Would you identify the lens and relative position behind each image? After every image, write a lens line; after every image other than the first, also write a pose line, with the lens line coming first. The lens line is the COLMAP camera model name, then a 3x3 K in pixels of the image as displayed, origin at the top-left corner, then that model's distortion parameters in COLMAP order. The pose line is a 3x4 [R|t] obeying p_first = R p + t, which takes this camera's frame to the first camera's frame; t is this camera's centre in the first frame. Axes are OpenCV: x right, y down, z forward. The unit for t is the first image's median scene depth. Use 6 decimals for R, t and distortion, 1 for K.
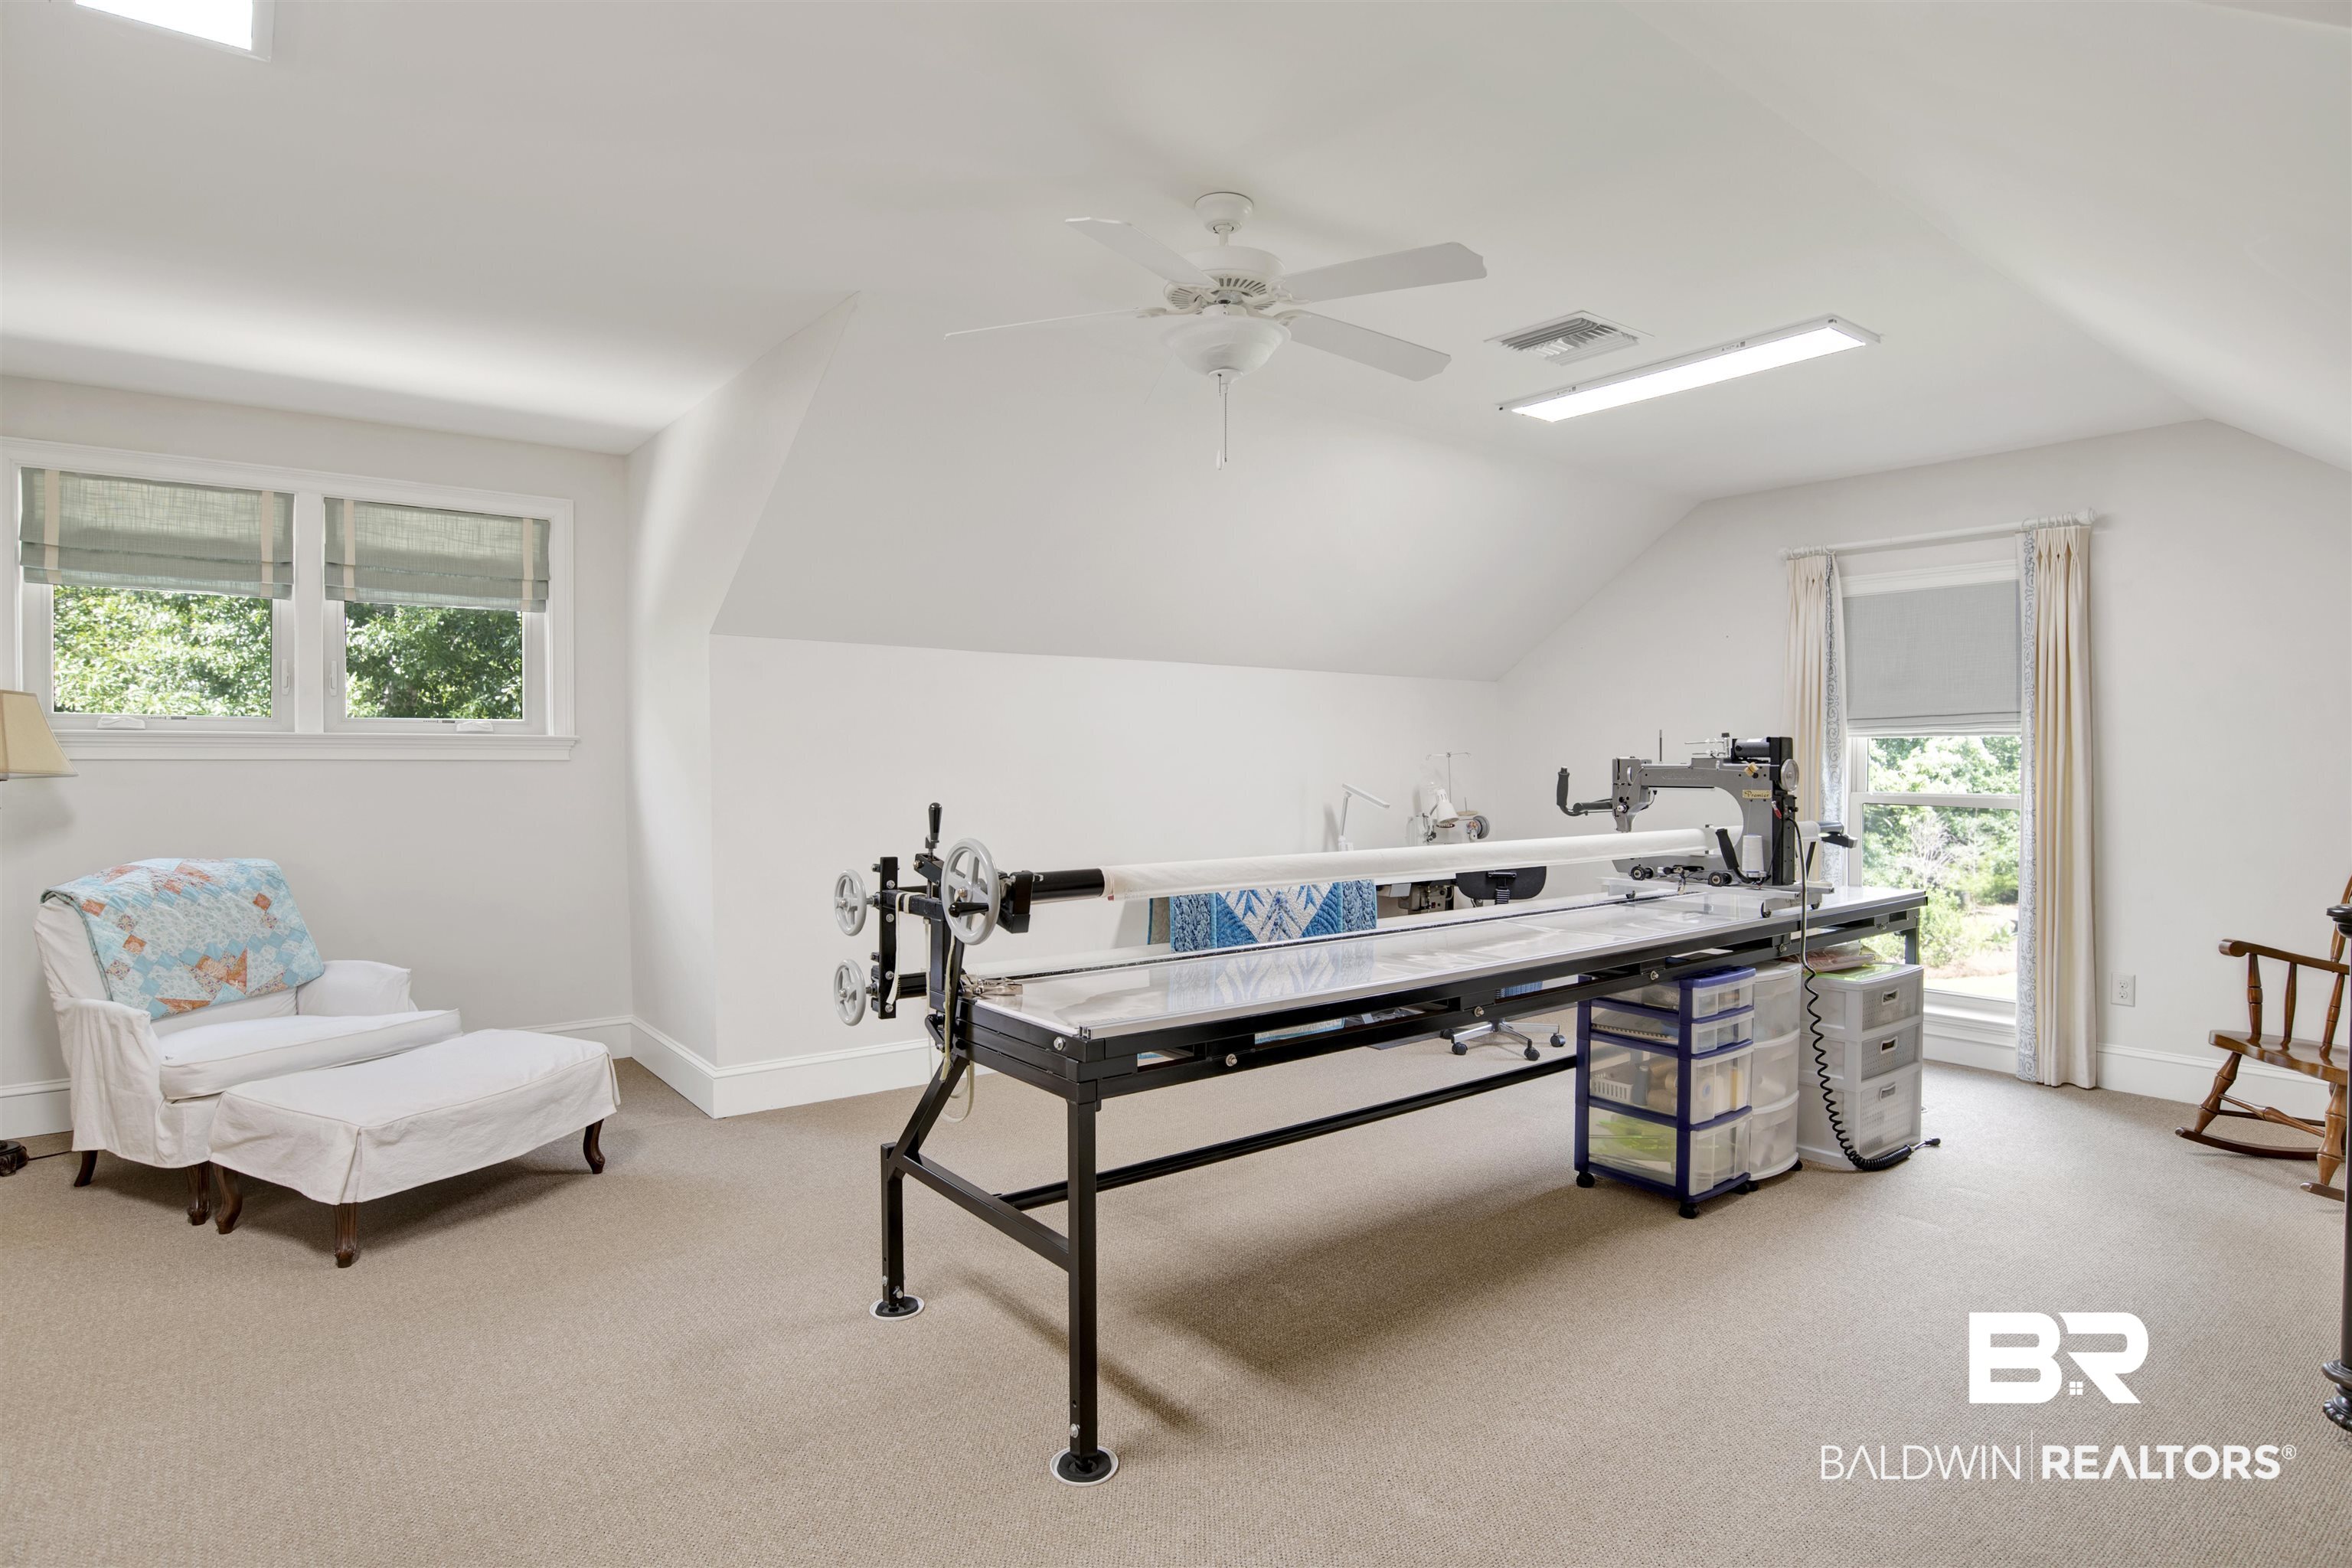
lens RADIAL K [[1274.0, 0, 1180.8], [0, 1274.0, 774.1], [0, 0, 1]] dist [-0.068628, 0.027098]
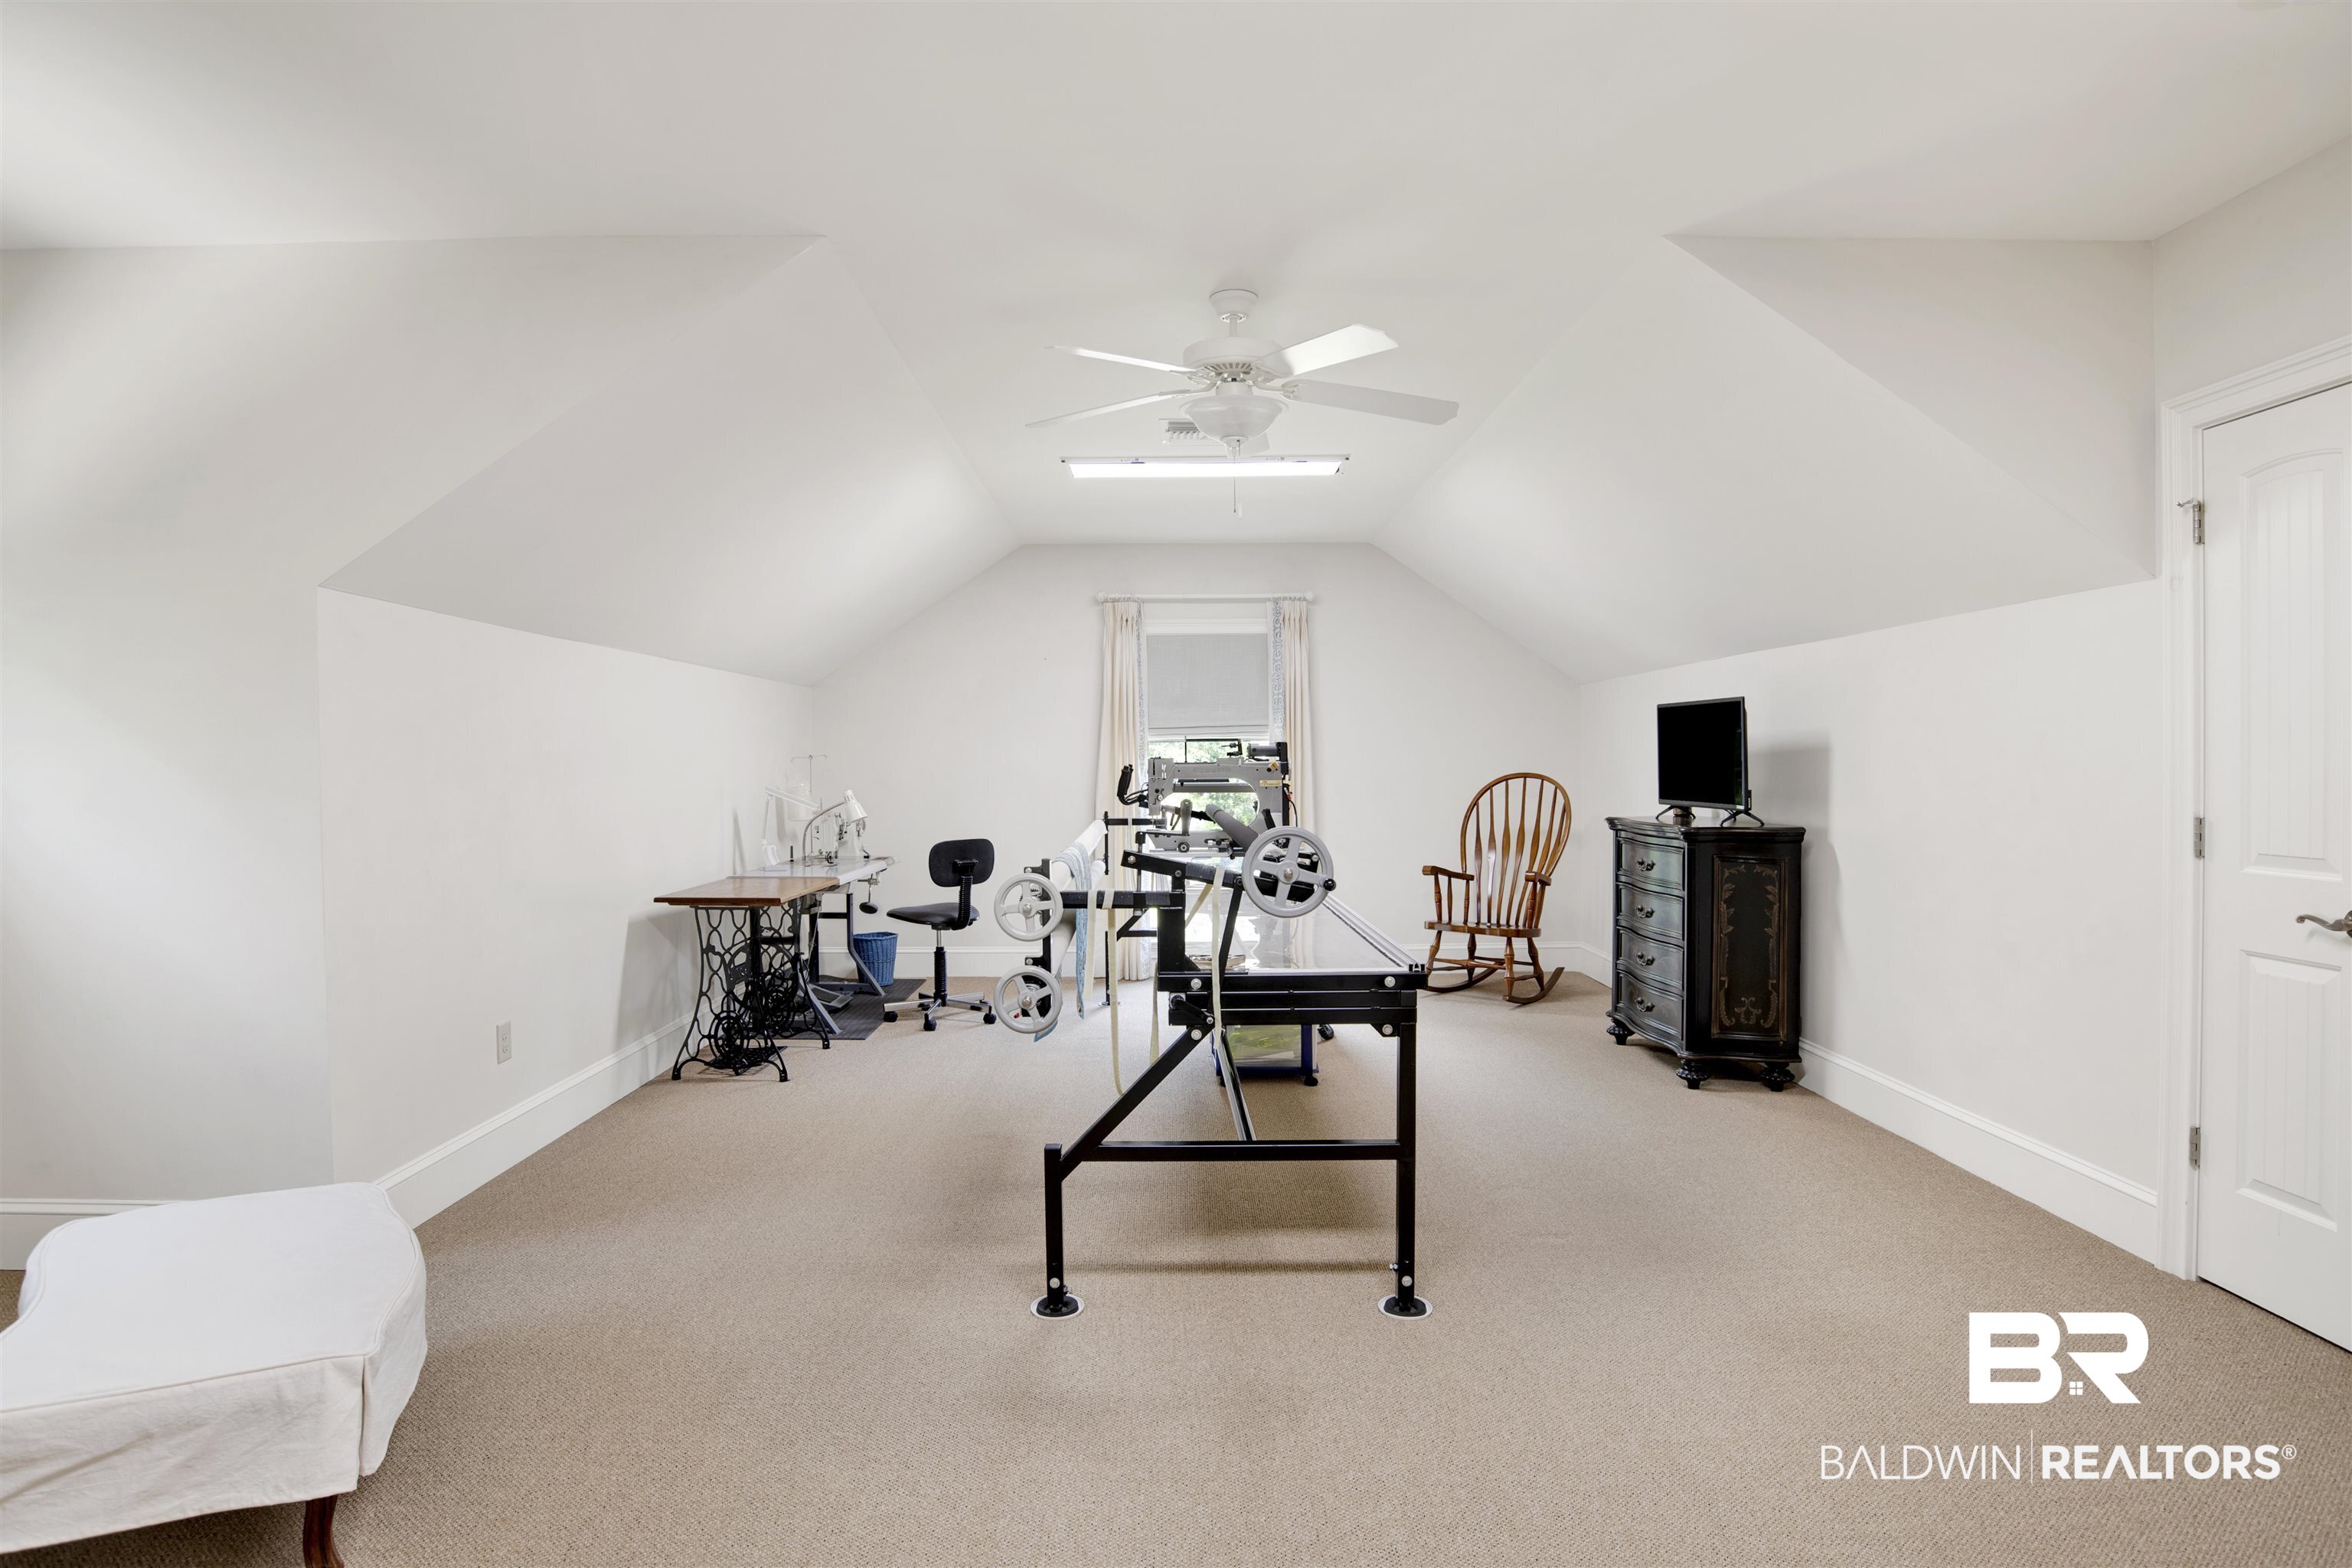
lens RADIAL K [[1274.0, 0, 1180.8], [0, 1274.0, 774.1], [0, 0, 1]] dist [-0.068628, 0.027098]
pose [[0.600230, -0.013940, 0.799706, -0.728418], [0.014858, 0.999870, 0.006277, -0.003955], [-0.799690, 0.008115, 0.600359, 0.238554]]
